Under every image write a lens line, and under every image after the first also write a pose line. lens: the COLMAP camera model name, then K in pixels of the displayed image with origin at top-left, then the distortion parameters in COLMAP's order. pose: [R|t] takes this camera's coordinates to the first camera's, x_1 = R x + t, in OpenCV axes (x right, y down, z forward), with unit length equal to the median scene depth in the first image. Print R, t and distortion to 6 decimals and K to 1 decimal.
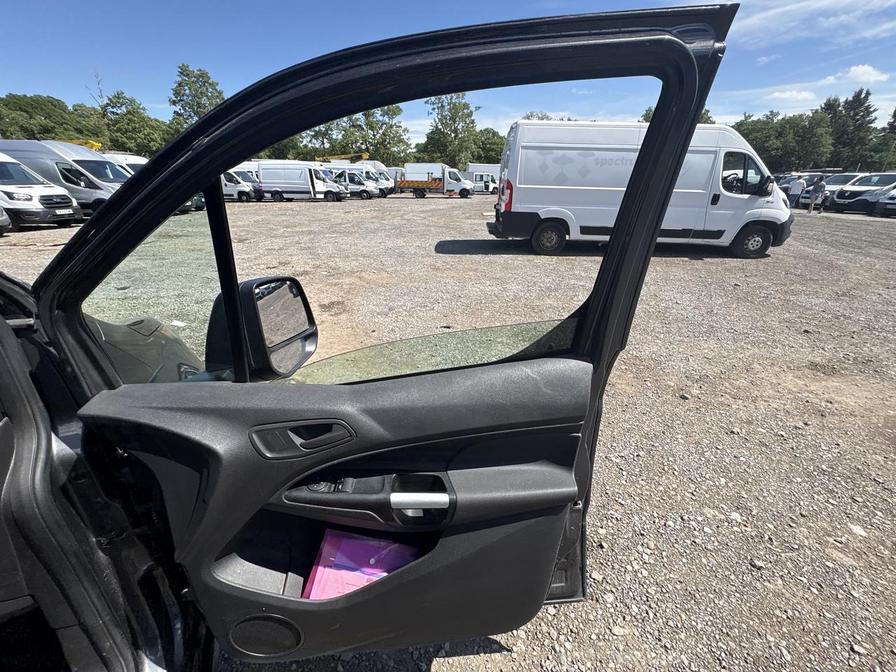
lens RADIAL K [[357.6, 0, 448.1], [0, 357.6, 339.4], [0, 0, 1]] dist [0.000693, 0.000323]
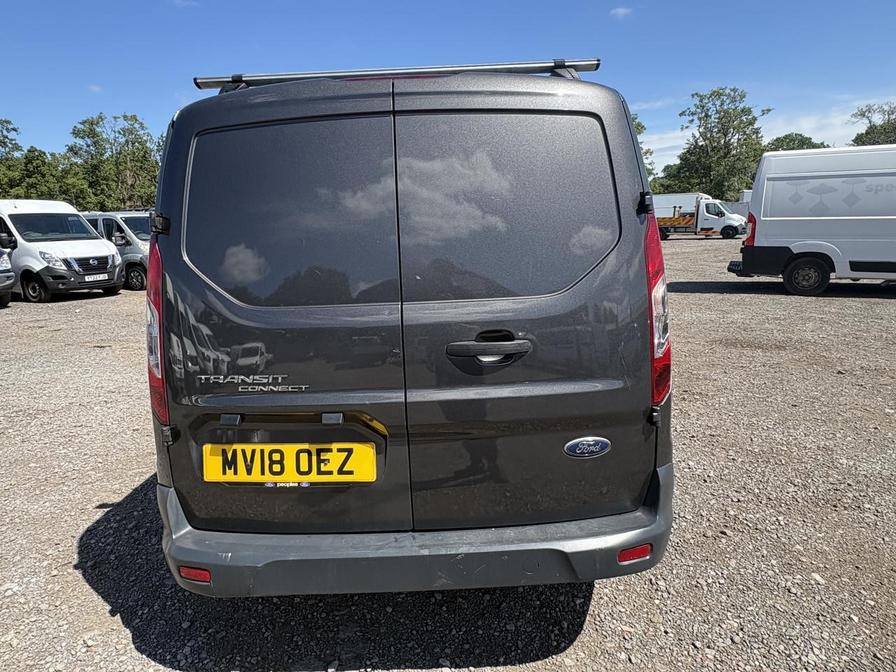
lens RADIAL K [[549.4, 0, 441.0], [0, 549.4, 337.6], [0, 0, 1]] dist [0.001308, 0.002889]
pose [[0.897649, 0.055563, -0.437195, 0.024496], [-0.144981, 0.974035, -0.173886, 0.058913], [0.416182, 0.219473, 0.882397, -0.131860]]
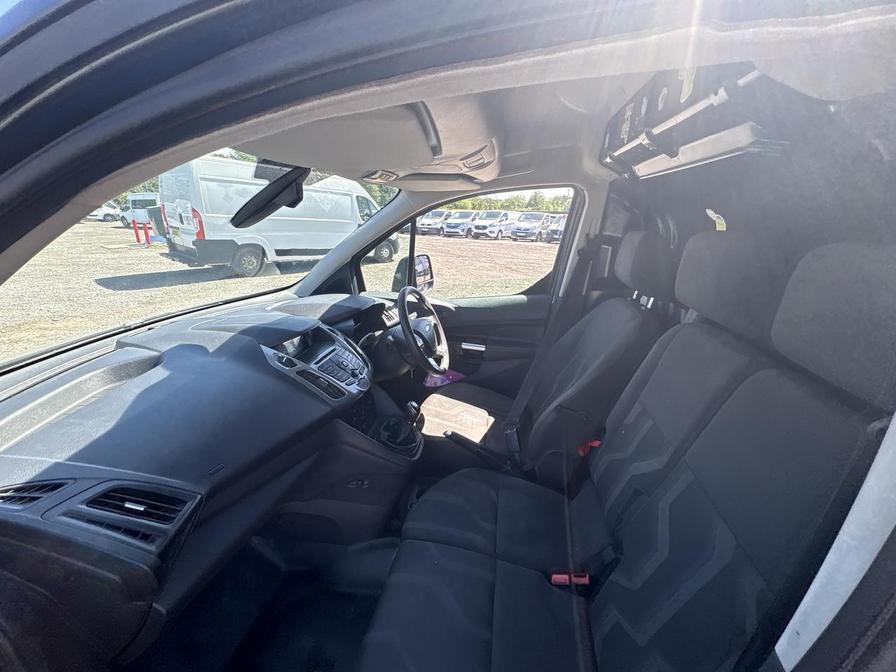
lens RADIAL K [[357.6, 0, 448.1], [0, 357.6, 339.4], [0, 0, 1]] dist [0.000693, 0.000323]
pose [[0.590735, -0.252938, 0.766195, -0.072179], [0.306489, 0.948762, 0.076905, 0.011541], [-0.746389, 0.189400, 0.637989, -0.027751]]
